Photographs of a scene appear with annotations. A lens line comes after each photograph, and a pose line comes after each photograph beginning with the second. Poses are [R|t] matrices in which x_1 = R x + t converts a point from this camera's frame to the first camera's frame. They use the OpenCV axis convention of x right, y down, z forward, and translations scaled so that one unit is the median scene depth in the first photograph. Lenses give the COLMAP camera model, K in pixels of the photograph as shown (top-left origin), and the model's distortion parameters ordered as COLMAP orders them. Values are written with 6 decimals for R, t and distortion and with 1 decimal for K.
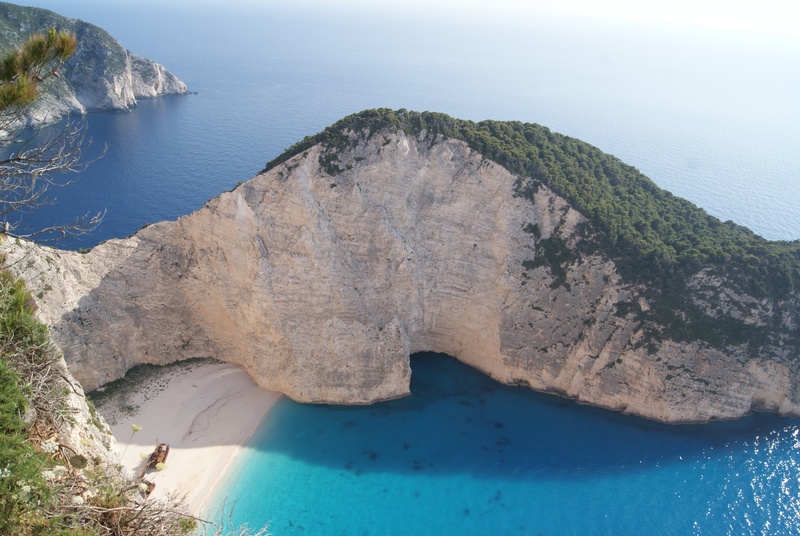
lens RADIAL K [[638.6, 0, 404.3], [0, 638.6, 274.6], [0, 0, 1]] dist [-0.085038, 0.016866]
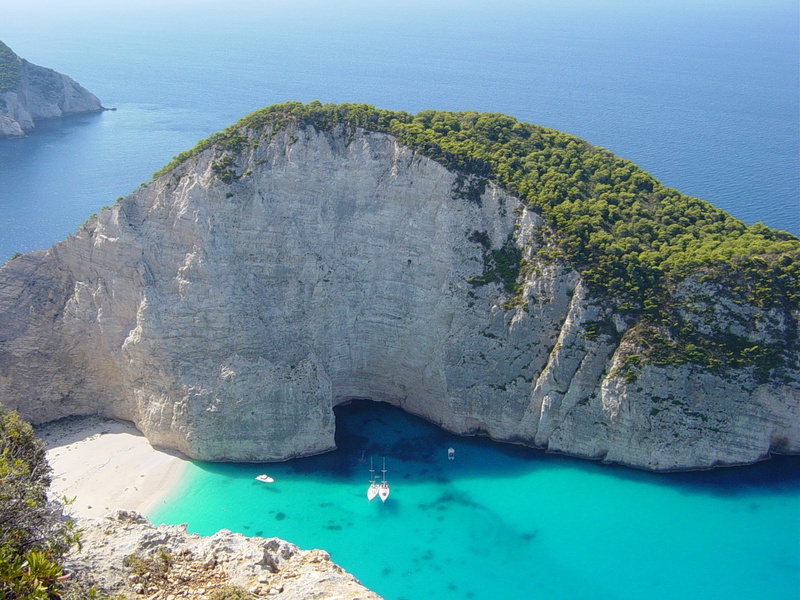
lens RADIAL K [[934.6, 0, 396.4], [0, 934.6, 298.0], [0, 0, 1]] dist [-0.146840, 0.000000]
pose [[0.998069, -0.044879, -0.042953, 0.147982], [0.041839, 0.996723, -0.069237, 0.084336], [0.045920, 0.067306, 0.996675, -0.182690]]
